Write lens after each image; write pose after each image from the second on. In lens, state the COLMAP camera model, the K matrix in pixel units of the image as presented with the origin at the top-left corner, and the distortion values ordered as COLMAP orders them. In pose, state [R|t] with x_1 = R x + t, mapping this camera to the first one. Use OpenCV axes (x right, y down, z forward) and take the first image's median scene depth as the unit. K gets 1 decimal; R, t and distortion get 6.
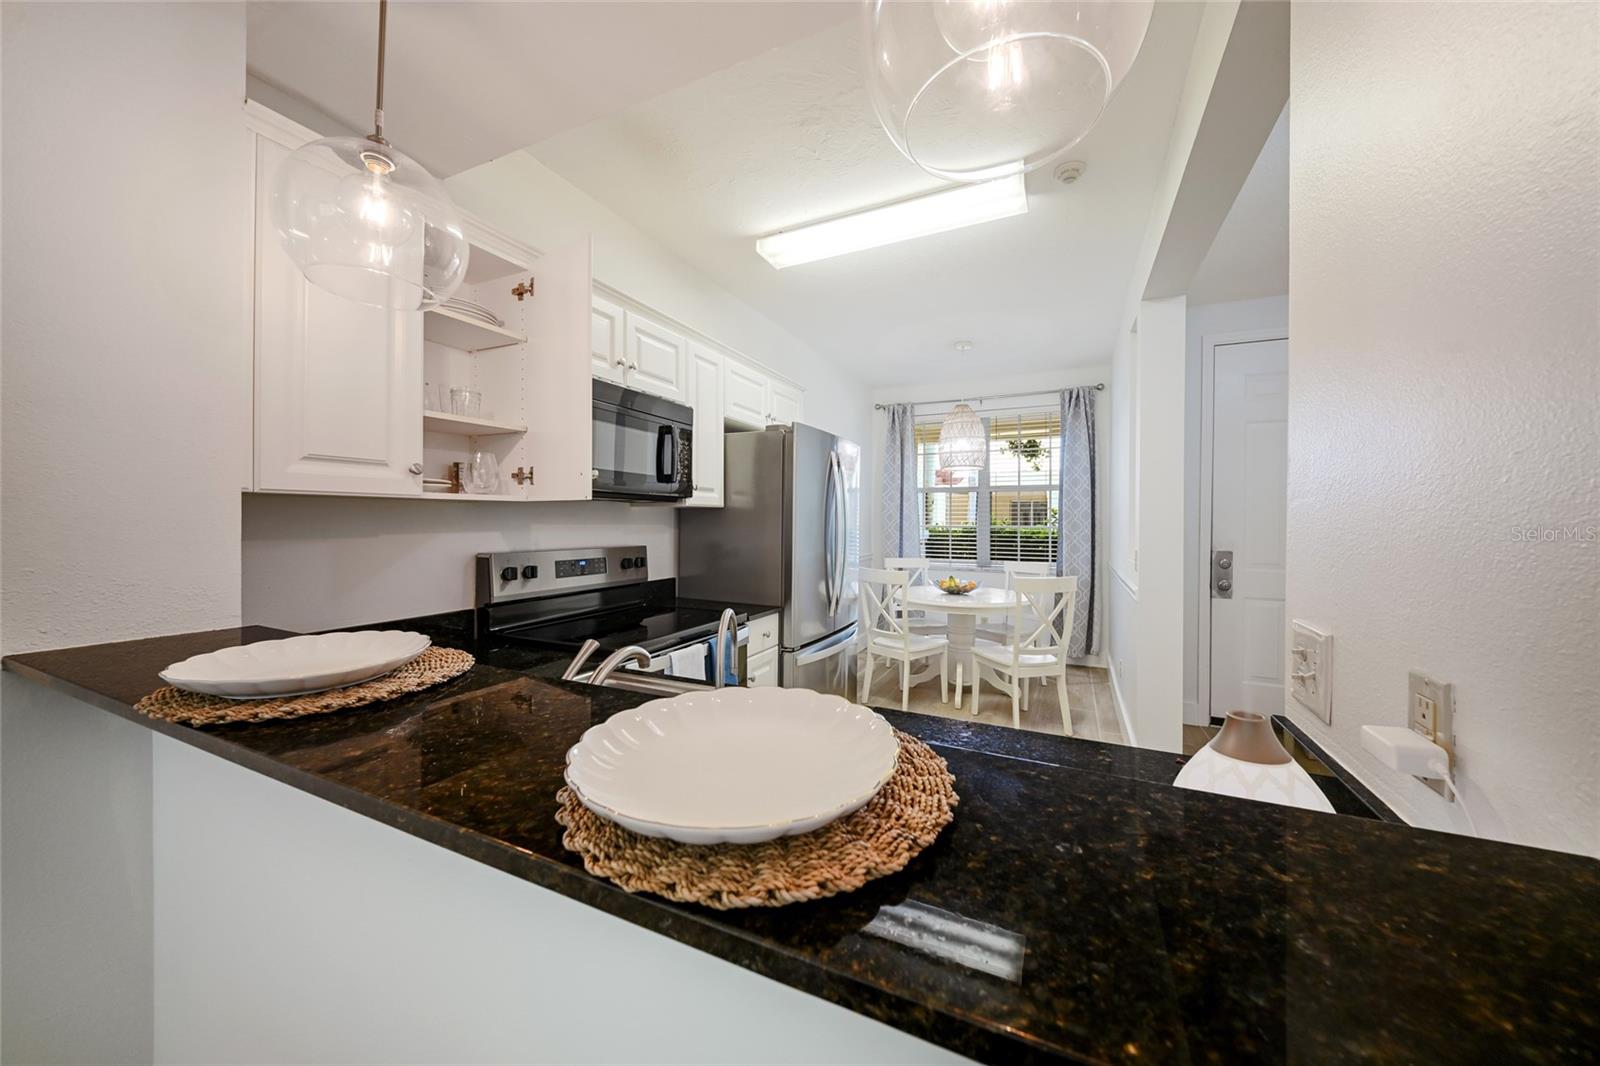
lens RADIAL K [[528.0, 0, 807.6], [0, 528.0, 512.3], [0, 0, 1]] dist [-0.000182, -0.003635]
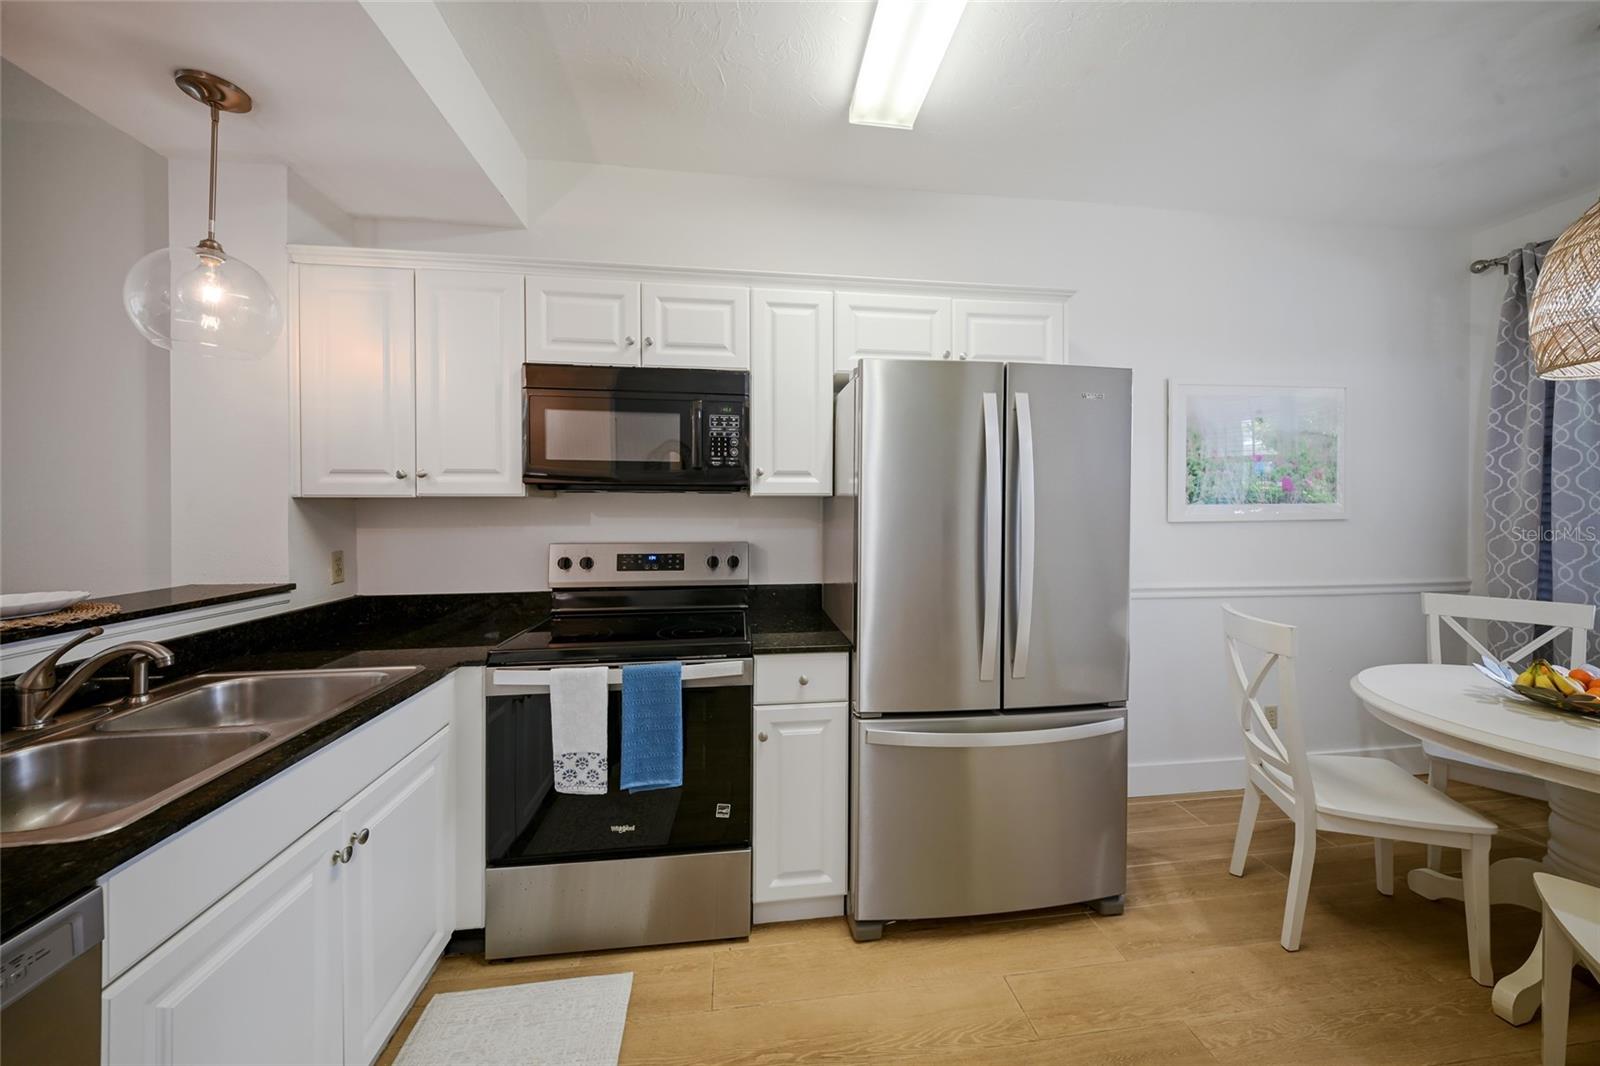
lens RADIAL K [[528.0, 0, 807.6], [0, 528.0, 512.3], [0, 0, 1]] dist [-0.000182, -0.003635]
pose [[0.545307, -0.017327, -0.838057, 0.504028], [0.018033, 0.999797, -0.008938, 0.023205], [0.838043, -0.010238, 0.545509, 0.650823]]
